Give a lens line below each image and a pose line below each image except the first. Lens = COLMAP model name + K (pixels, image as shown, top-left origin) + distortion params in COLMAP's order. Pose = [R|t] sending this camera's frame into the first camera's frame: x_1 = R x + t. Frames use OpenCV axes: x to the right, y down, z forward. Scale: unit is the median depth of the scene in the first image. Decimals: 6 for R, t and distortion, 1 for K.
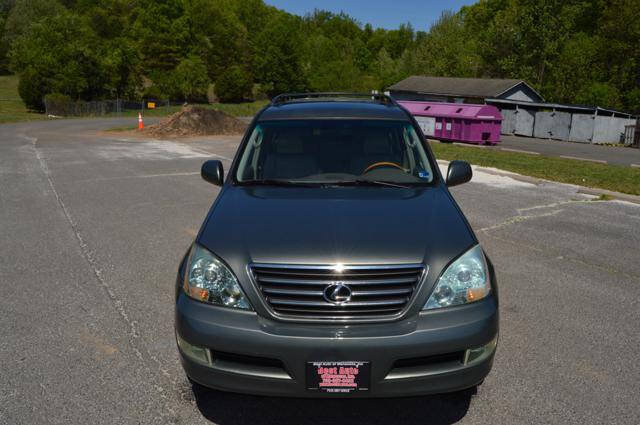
lens RADIAL K [[504.7, 0, 324.7], [0, 504.7, 203.4], [0, 0, 1]] dist [-0.095229, 0.043755]
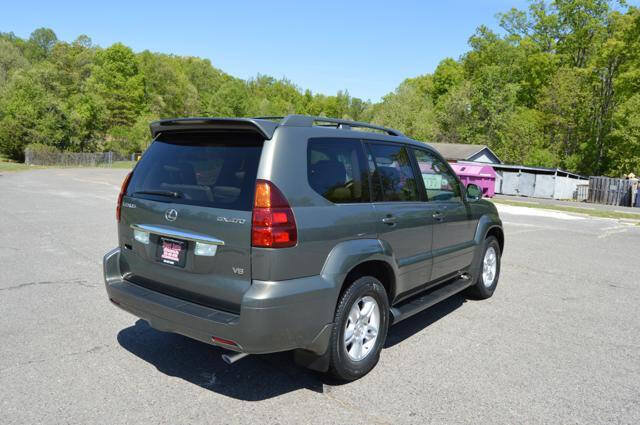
lens RADIAL K [[501.1, 0, 325.1], [0, 501.1, 207.0], [0, 0, 1]] dist [-0.089109, 0.027524]
pose [[0.989404, 0.014238, 0.144488, -0.071688], [0.002077, 0.993690, -0.112140, 0.012140], [-0.145173, 0.111252, 0.983132, -0.038412]]
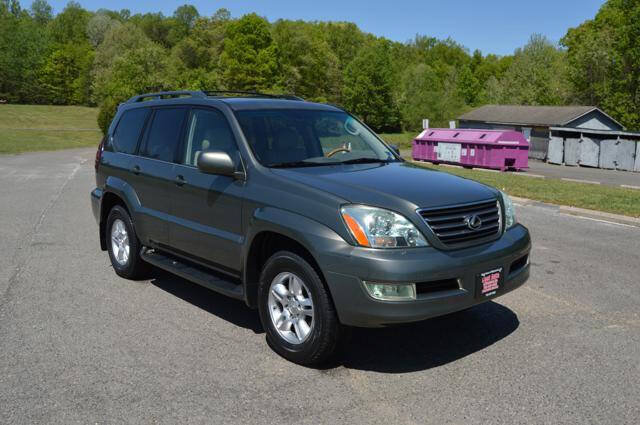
lens RADIAL K [[571.2, 0, 327.9], [0, 571.2, 198.7], [0, 0, 1]] dist [-0.084479, 0.020822]
pose [[0.981915, 0.019336, -0.188334, 0.055868], [-0.036579, 0.995403, -0.088516, 0.014452], [0.185757, 0.093804, 0.978108, -0.042714]]
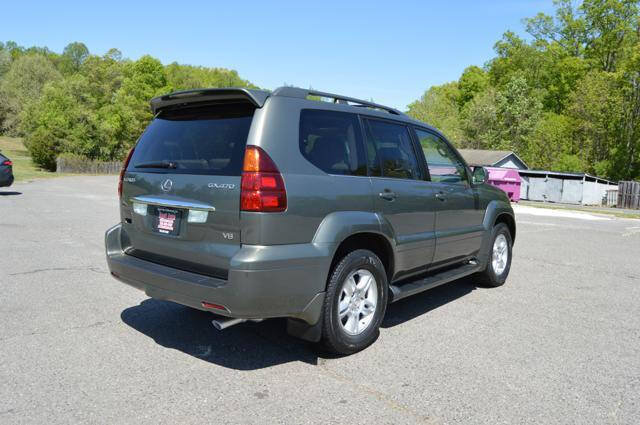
lens RADIAL K [[501.1, 0, 325.1], [0, 501.1, 207.0], [0, 0, 1]] dist [-0.089109, 0.027524]
pose [[0.995712, 0.014492, 0.091363, -0.068856], [-0.002349, 0.991295, -0.131636, 0.015455], [-0.092476, 0.130857, 0.987079, -0.038350]]
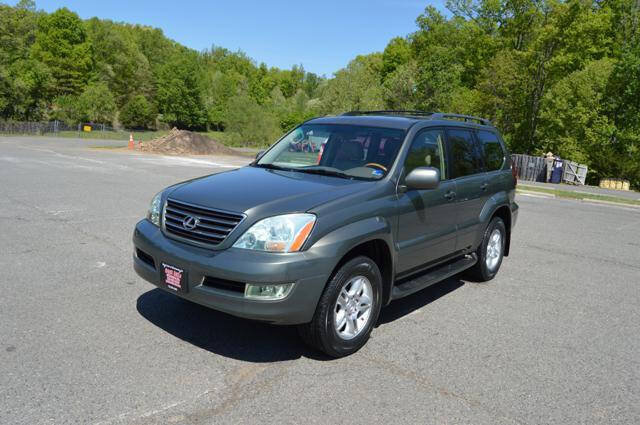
lens RADIAL K [[501.1, 0, 325.1], [0, 501.1, 207.0], [0, 0, 1]] dist [-0.089109, 0.027524]
pose [[0.972481, 0.018331, 0.232261, -0.061018], [-0.003729, 0.997997, -0.063153, 0.018698], [-0.232953, 0.060549, 0.970601, -0.066730]]
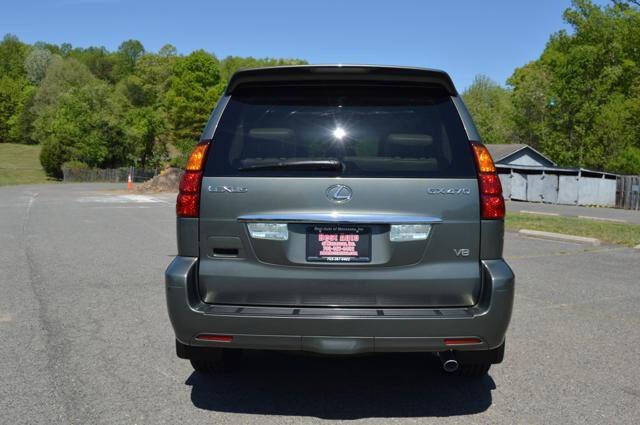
lens RADIAL K [[602.8, 0, 328.1], [0, 602.8, 205.3], [0, 0, 1]] dist [-0.065767, 0.013142]
pose [[0.993597, 0.002447, -0.112954, 0.072673], [-0.019739, 0.988149, -0.152226, 0.027121], [0.111243, 0.153481, 0.981870, -0.087568]]
